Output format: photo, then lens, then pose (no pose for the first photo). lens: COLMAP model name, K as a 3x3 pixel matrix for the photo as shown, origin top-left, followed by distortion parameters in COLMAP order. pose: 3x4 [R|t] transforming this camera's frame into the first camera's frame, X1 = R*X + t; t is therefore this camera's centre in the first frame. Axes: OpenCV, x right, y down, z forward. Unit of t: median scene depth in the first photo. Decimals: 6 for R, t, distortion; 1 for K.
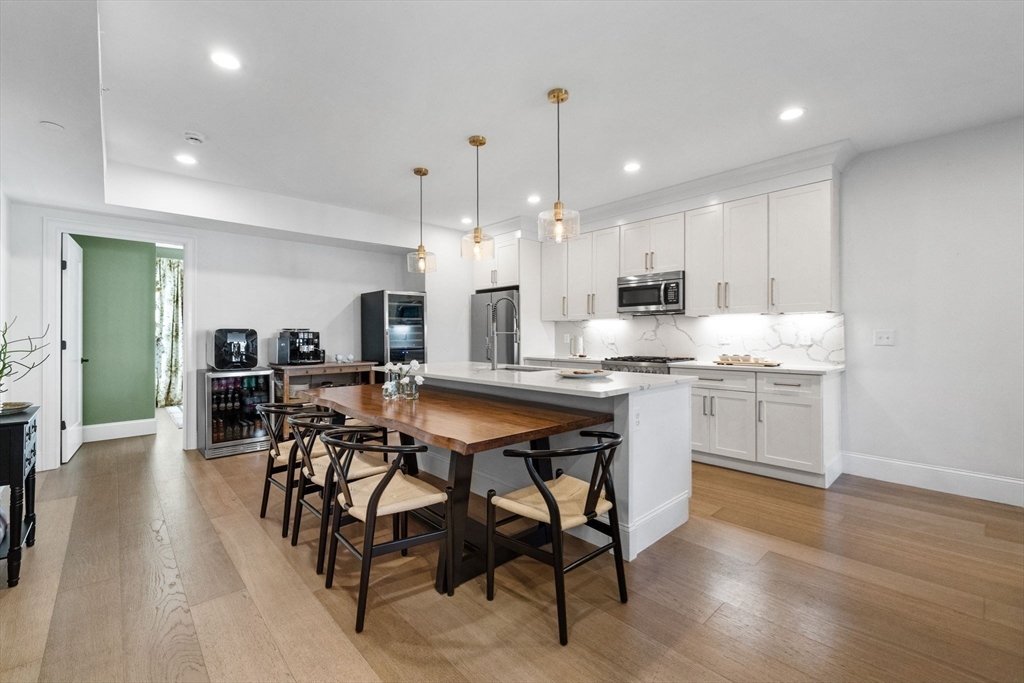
lens RADIAL K [[432.0, 0, 530.2], [0, 432.0, 331.3], [0, 0, 1]] dist [-0.004512, -0.000475]
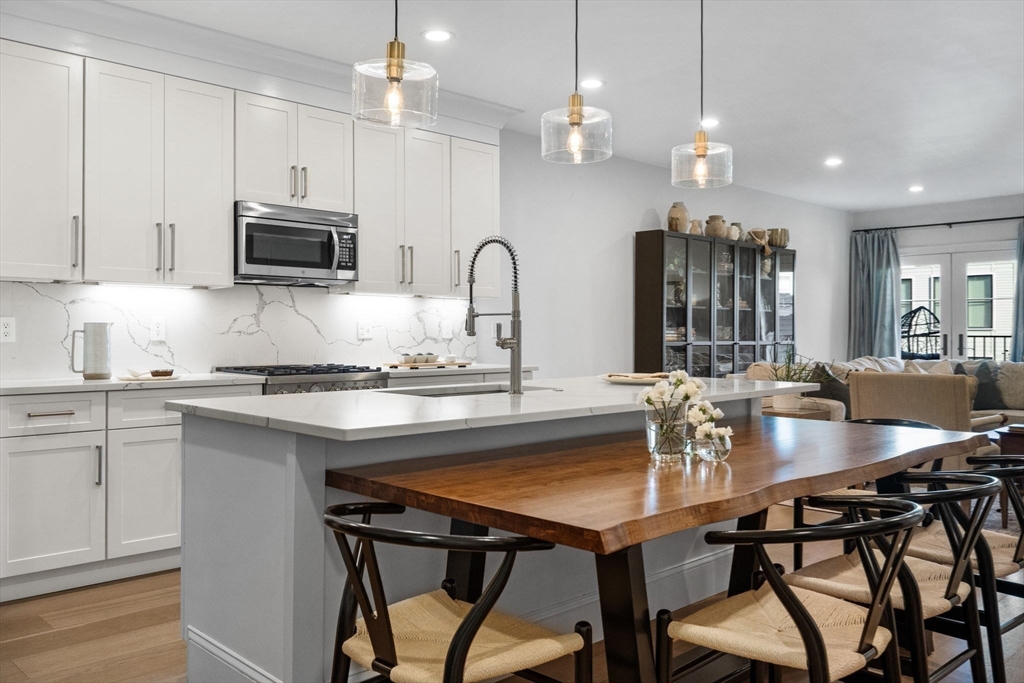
lens RADIAL K [[809.2, 0, 483.5], [0, 809.2, 347.2], [0, 0, 1]] dist [0.003547, -0.003104]
pose [[0.027431, -0.012877, 0.999541, -0.731906], [-0.011651, 0.999845, 0.013201, 0.023404], [-0.999556, -0.012008, 0.027276, 0.769610]]
